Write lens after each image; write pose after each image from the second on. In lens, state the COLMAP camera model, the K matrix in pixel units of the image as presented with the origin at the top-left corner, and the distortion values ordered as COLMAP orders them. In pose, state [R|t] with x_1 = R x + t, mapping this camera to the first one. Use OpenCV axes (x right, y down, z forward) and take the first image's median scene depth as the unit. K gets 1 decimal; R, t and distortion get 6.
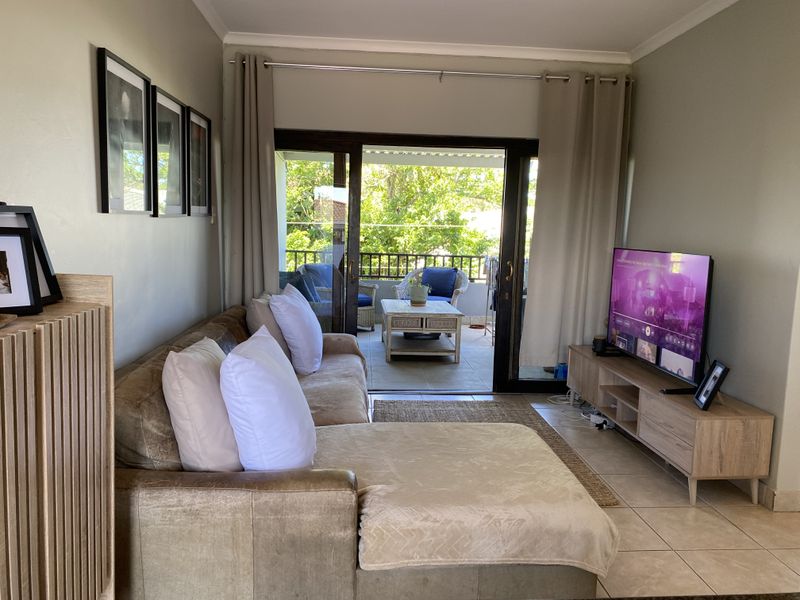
lens RADIAL K [[606.6, 0, 400.0], [0, 606.6, 300.0], [0, 0, 1]] dist [0.081106, -0.159496]
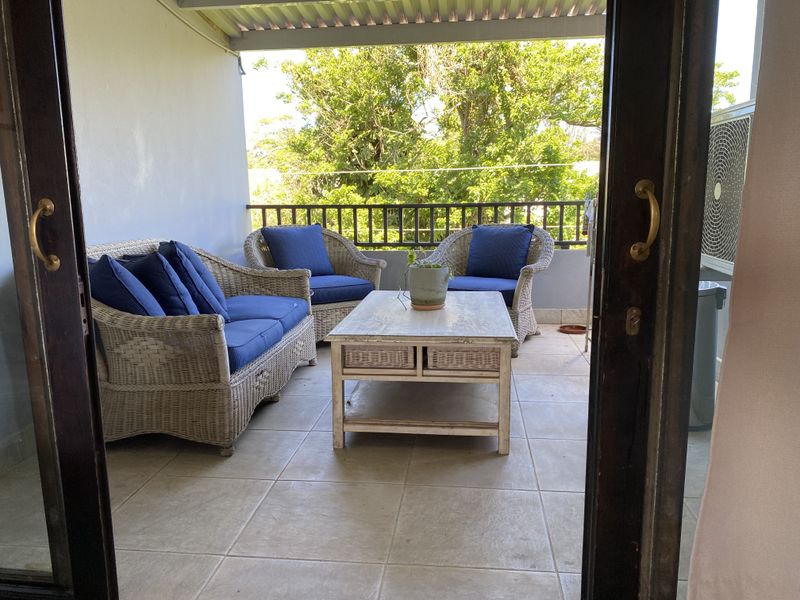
lens RADIAL K [[606.6, 0, 400.0], [0, 606.6, 300.0], [0, 0, 1]] dist [0.081106, -0.159496]
pose [[0.982998, -0.014266, -0.183059, 0.132091], [0.025248, 0.998009, 0.057799, -0.034284], [0.181870, -0.061438, 0.981401, 0.759594]]
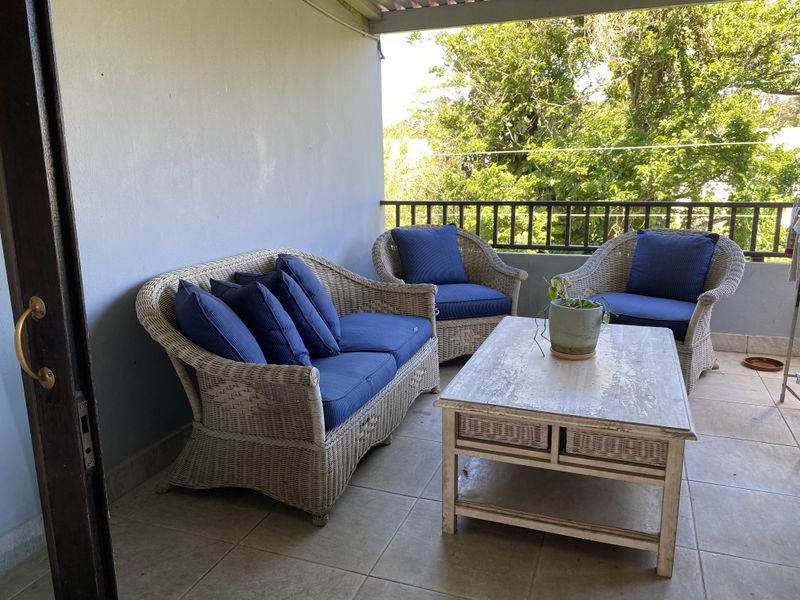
lens RADIAL K [[608.5, 0, 399.5], [0, 608.5, 291.3], [0, 0, 1]] dist [0.010407, -0.005861]
pose [[0.908254, 0.043683, -0.416133, 0.122413], [-0.004568, 0.995511, 0.094533, -0.090977], [0.418395, -0.083959, 0.904376, 0.872217]]
